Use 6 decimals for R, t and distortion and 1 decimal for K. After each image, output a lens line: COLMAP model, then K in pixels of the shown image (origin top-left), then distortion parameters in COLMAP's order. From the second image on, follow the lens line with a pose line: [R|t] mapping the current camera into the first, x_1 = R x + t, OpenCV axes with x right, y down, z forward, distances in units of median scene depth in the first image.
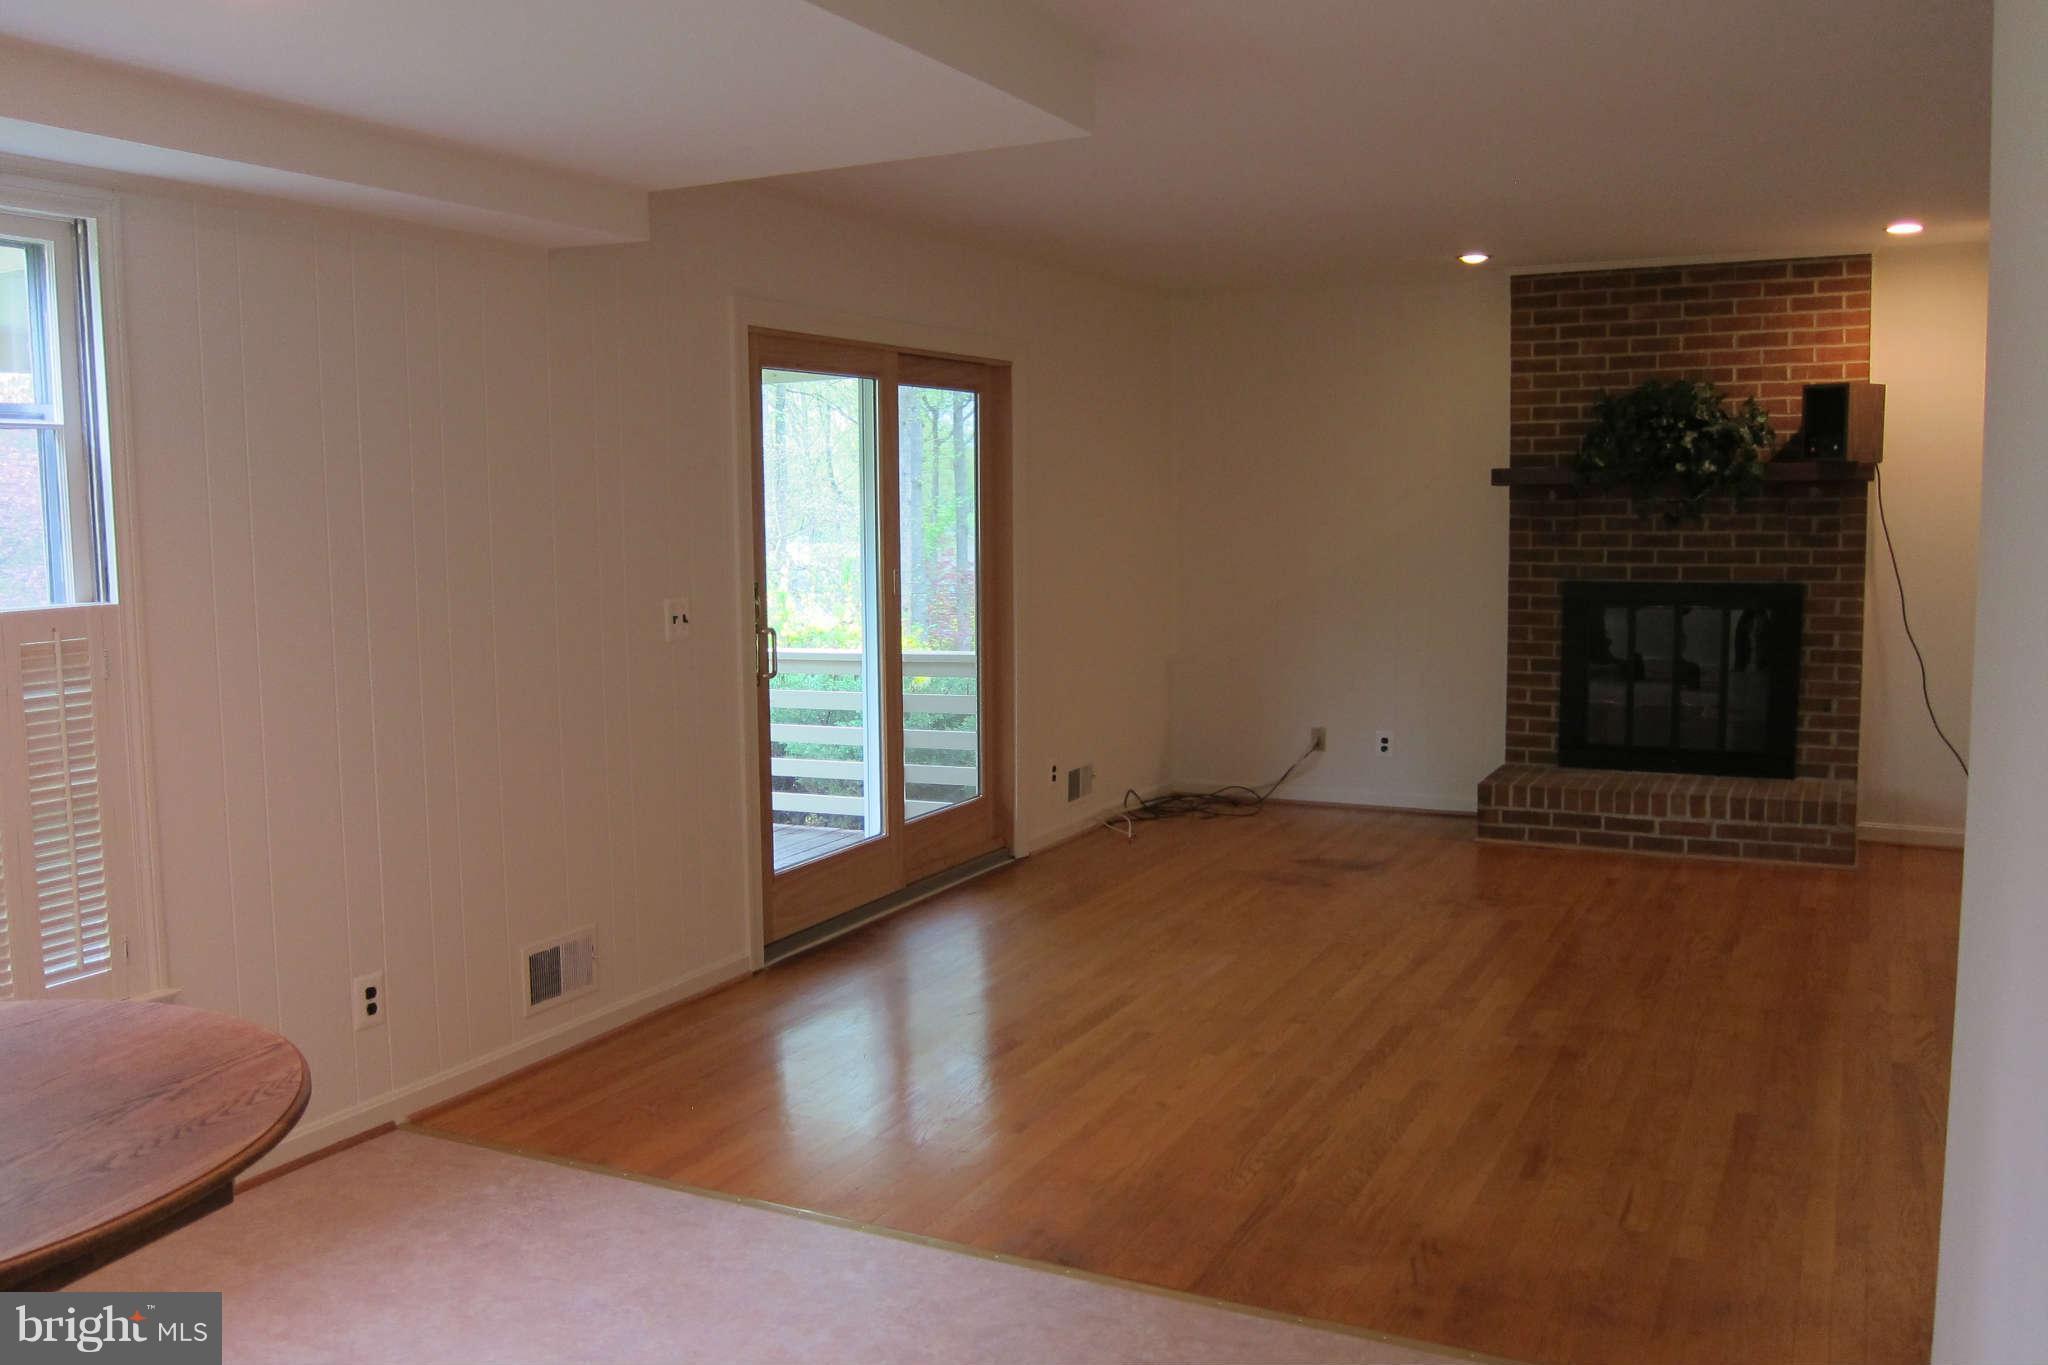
lens RADIAL K [[1669.0, 0, 1024.1], [0, 1669.0, 683.7], [0, 0, 1]] dist [-0.070301, 0.006908]
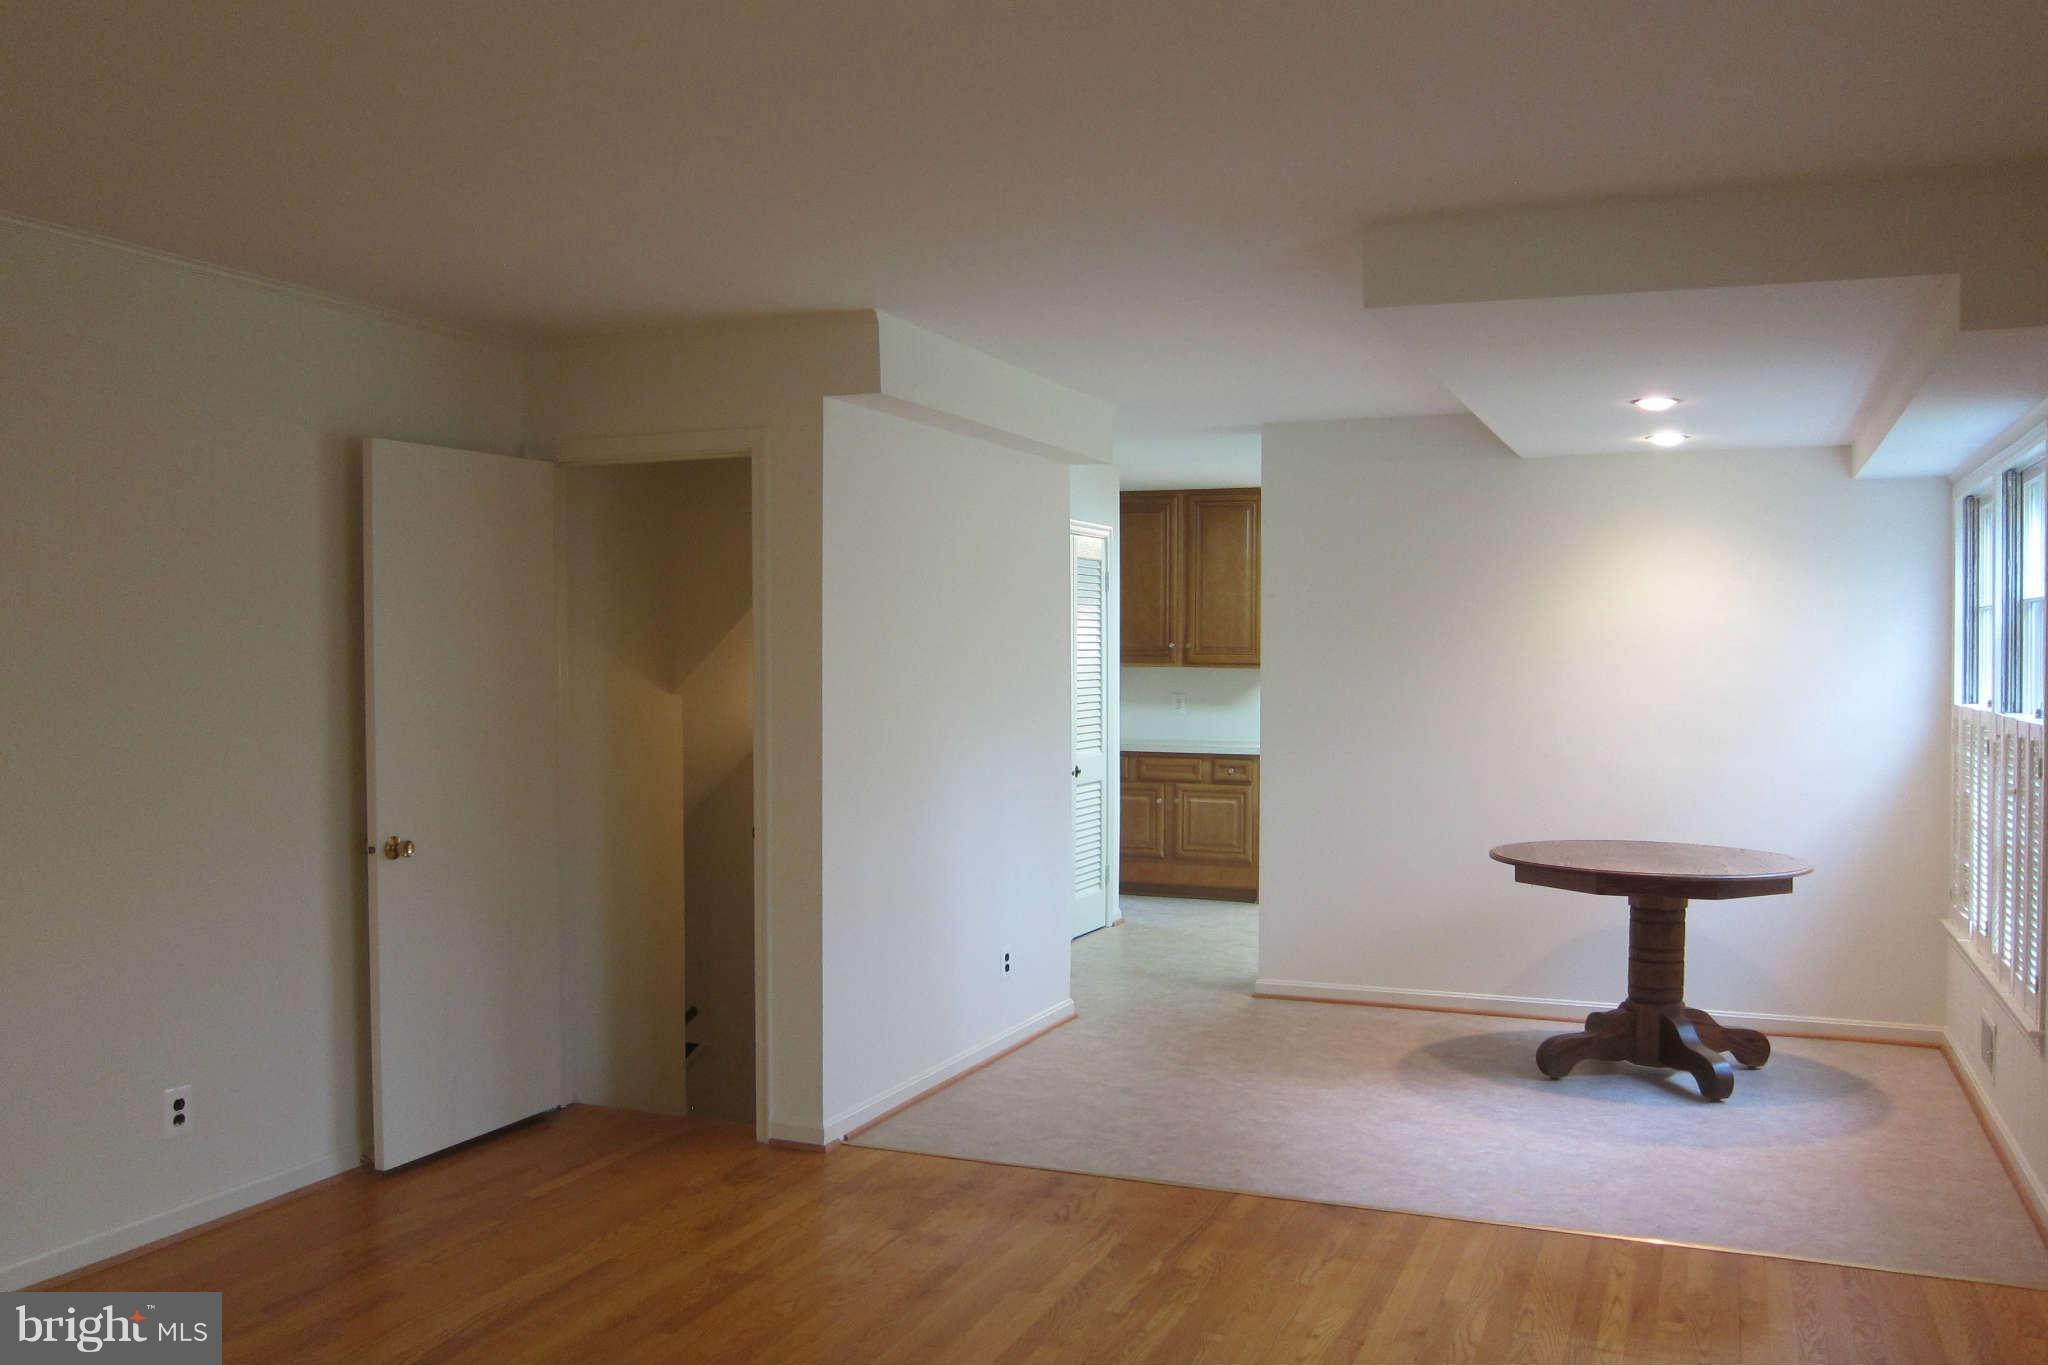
lens RADIAL K [[1669.0, 0, 1025.2], [0, 1669.0, 679.1], [0, 0, 1]] dist [-0.070301, 0.006908]
pose [[-0.997714, 0.007638, -0.067147, 0.360867], [-0.000267, 0.993139, 0.116943, -0.242585], [0.067579, 0.116693, -0.990866, 2.259358]]
